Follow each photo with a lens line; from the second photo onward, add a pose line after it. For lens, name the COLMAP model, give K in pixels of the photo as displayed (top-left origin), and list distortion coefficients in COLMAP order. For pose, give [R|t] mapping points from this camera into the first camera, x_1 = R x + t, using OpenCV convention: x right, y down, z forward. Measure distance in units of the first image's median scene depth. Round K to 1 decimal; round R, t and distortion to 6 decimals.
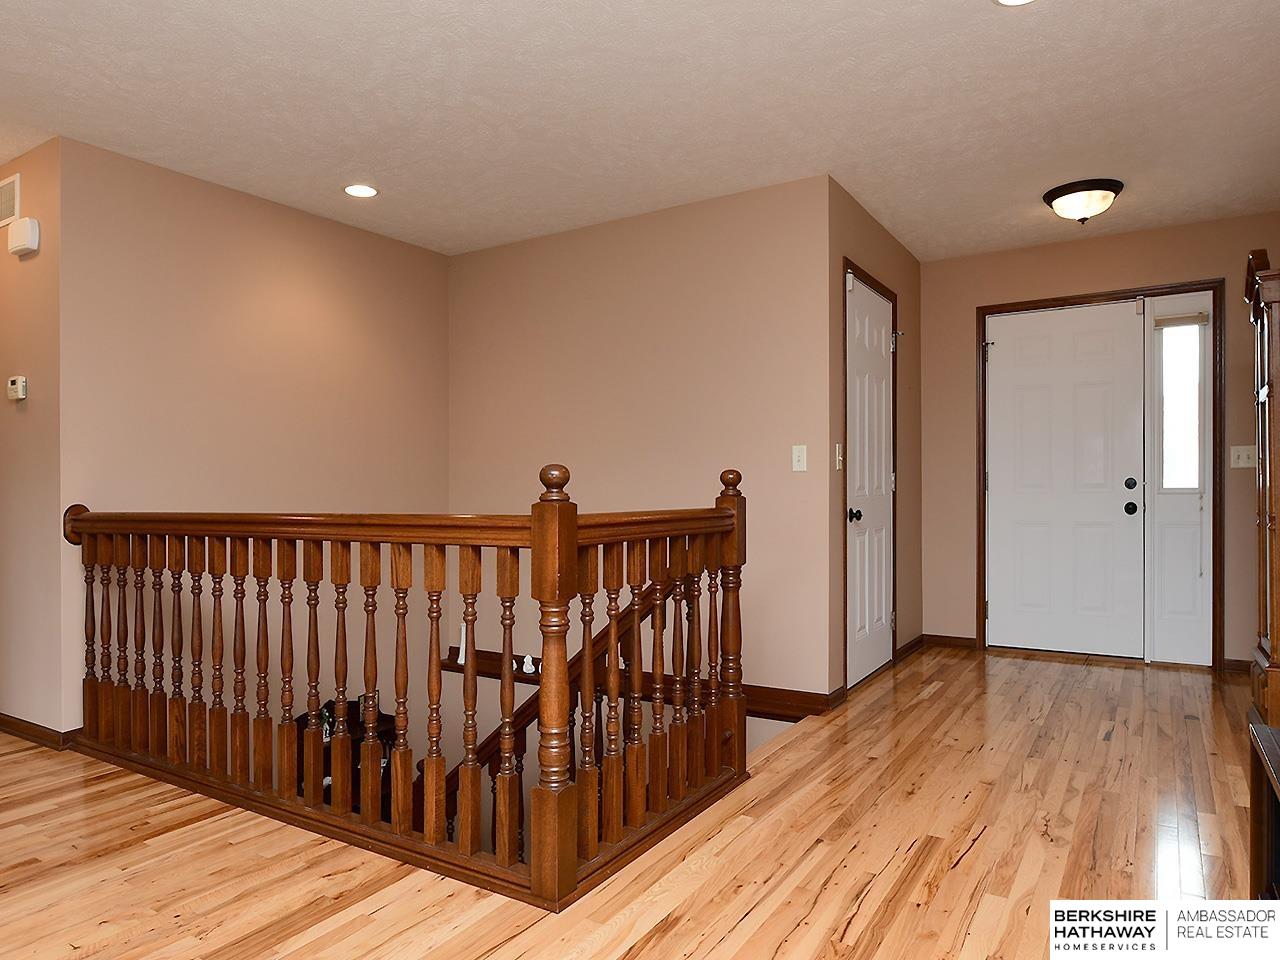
lens RADIAL K [[830.7, 0, 647.8], [0, 830.7, 481.4], [0, 0, 1]] dist [-0.000569, -0.001461]
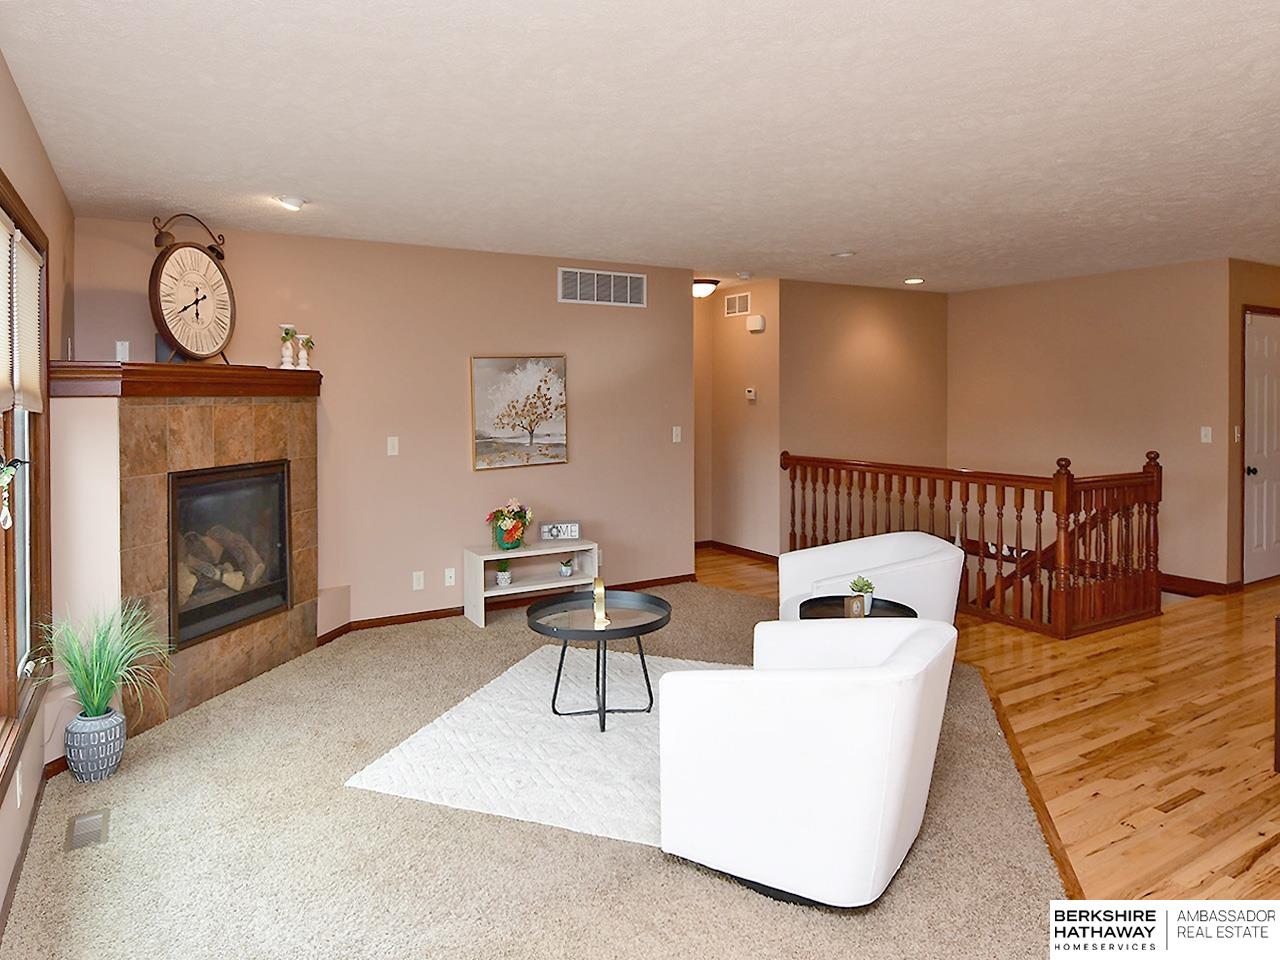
lens RADIAL K [[833.0, 0, 599.0], [0, 833.0, 396.8], [0, 0, 1]] dist [-0.012633, -0.003306]
pose [[0.874406, 0.006475, -0.485152, -0.063730], [0.001921, 0.999857, 0.016807, -0.122539], [0.485191, -0.015628, 0.874269, -0.899604]]
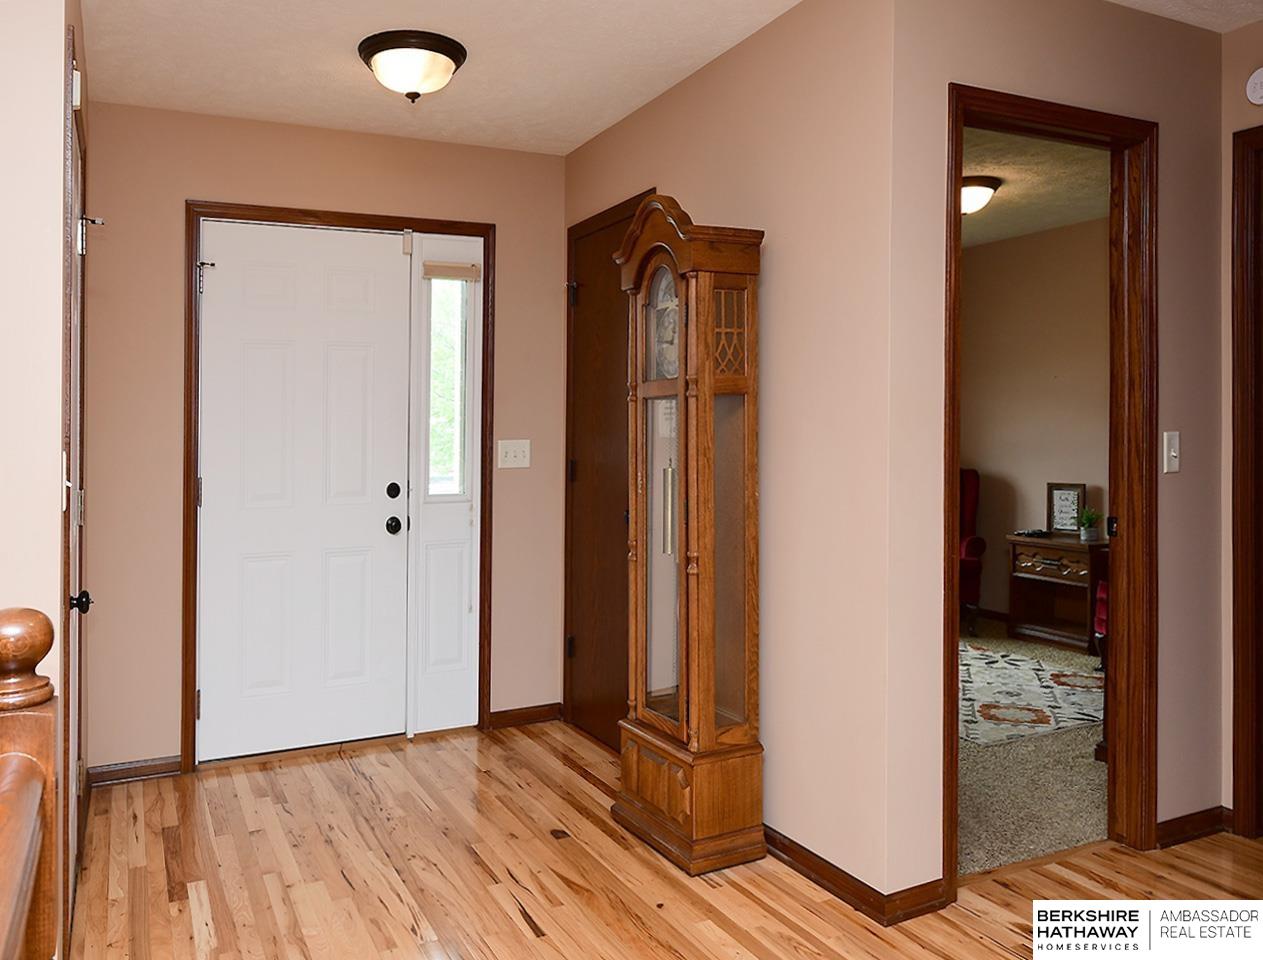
lens RADIAL K [[975.6, 0, 507.8], [0, 975.6, 416.9], [0, 0, 1]] dist [-0.047526, -0.001010]
pose [[0.583107, 0.017852, 0.812199, -0.041300], [-0.003946, 0.999809, -0.019143, -0.049611], [-0.812386, 0.007958, 0.583066, 0.489708]]
